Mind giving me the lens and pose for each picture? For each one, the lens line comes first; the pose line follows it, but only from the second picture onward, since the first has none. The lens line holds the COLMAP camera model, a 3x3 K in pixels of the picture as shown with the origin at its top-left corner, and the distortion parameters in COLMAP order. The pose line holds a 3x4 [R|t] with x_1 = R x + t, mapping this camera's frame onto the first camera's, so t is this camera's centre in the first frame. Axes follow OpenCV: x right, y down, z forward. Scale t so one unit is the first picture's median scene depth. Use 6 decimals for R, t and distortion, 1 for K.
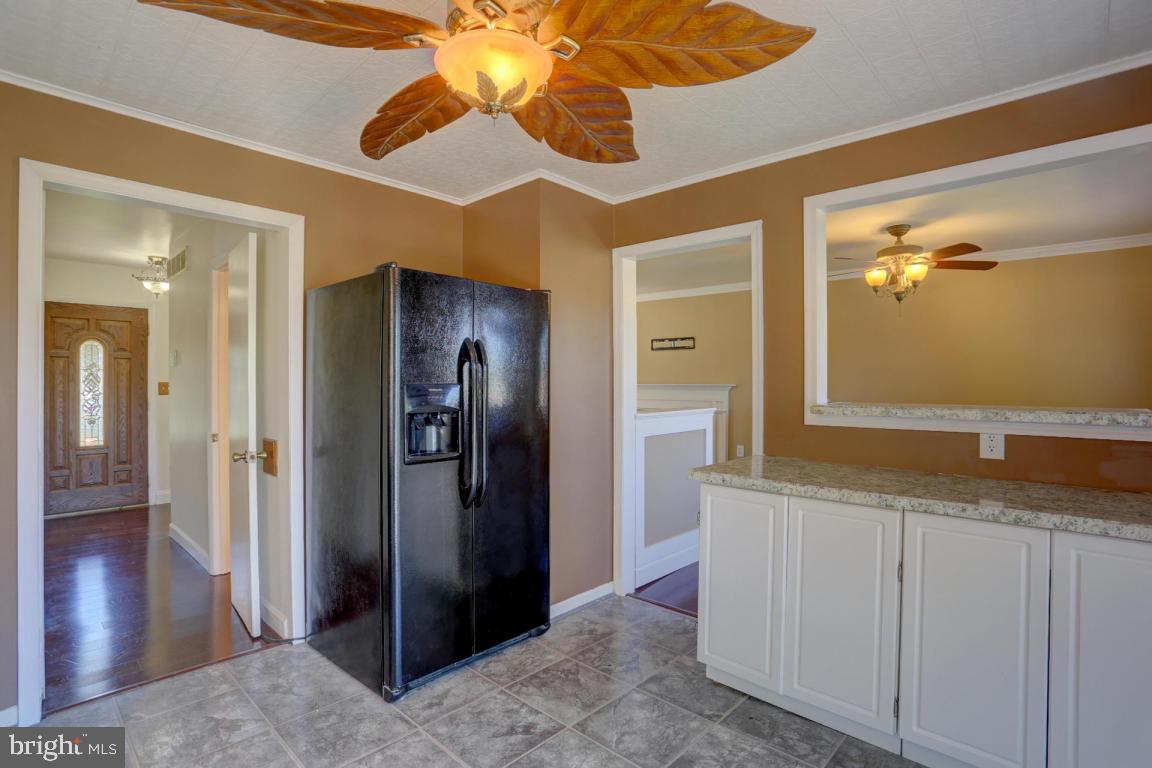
lens RADIAL K [[566.1, 0, 572.1], [0, 566.1, 387.0], [0, 0, 1]] dist [-0.051105, 0.030715]
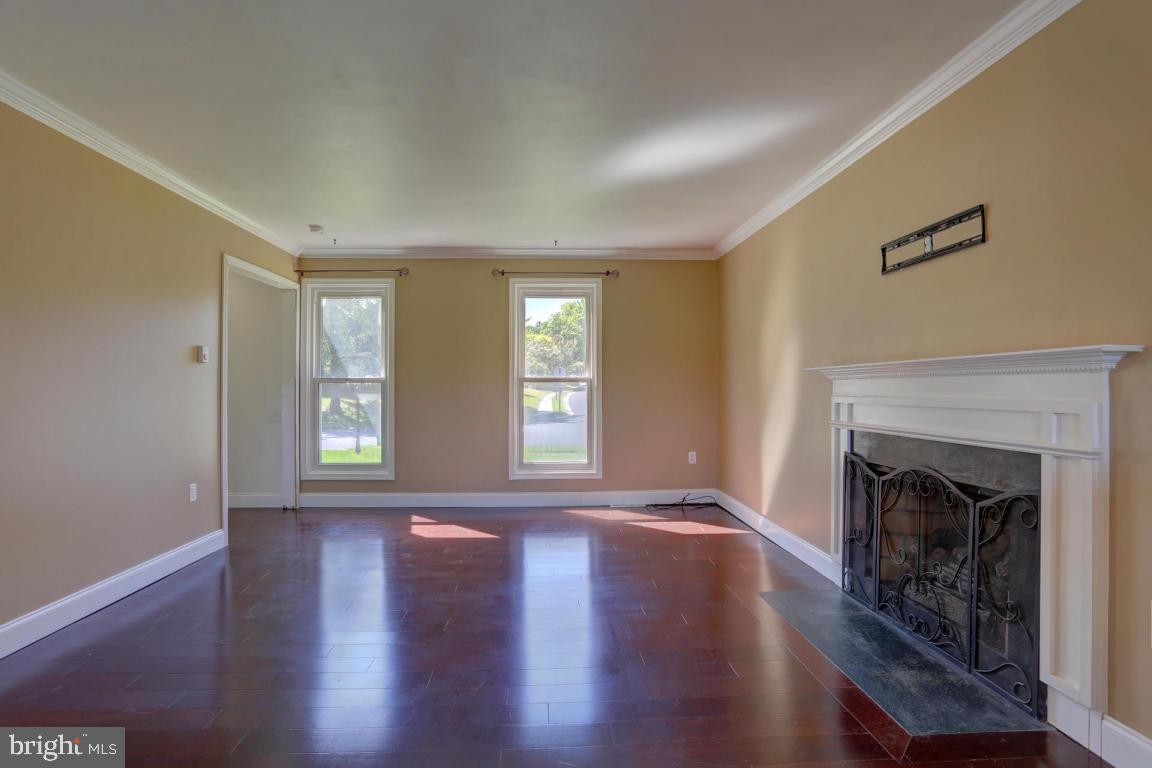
lens RADIAL K [[566.1, 0, 572.1], [0, 566.1, 387.0], [0, 0, 1]] dist [-0.051105, 0.030715]
pose [[0.734701, -0.003973, -0.678380, 0.255524], [-0.001423, 0.999972, -0.007399, 0.014384], [0.678390, 0.006401, 0.734674, 0.620263]]
